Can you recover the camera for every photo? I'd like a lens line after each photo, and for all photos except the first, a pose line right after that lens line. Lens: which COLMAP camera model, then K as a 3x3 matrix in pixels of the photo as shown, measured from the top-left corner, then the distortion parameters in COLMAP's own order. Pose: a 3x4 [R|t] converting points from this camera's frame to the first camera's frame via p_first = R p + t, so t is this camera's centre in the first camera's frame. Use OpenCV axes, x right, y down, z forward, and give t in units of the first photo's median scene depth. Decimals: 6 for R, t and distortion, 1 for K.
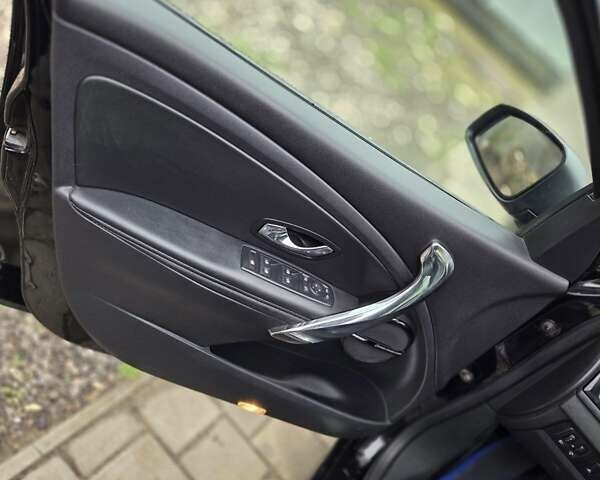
lens RADIAL K [[530.0, 0, 298.3], [0, 530.0, 246.2], [0, 0, 1]] dist [0.035332, -0.011923]
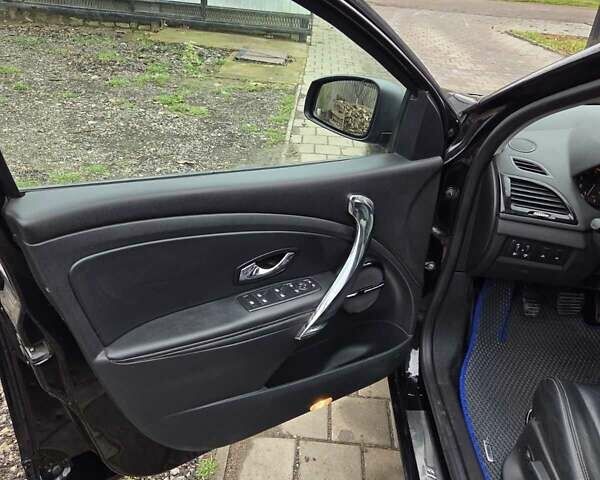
lens RADIAL K [[530.0, 0, 298.3], [0, 530.0, 246.2], [0, 0, 1]] dist [0.035332, -0.011923]
pose [[0.743061, -0.644574, 0.179960, -0.125377], [0.650815, 0.758642, 0.030036, -0.031065], [-0.155886, 0.094802, 0.983215, -0.199518]]
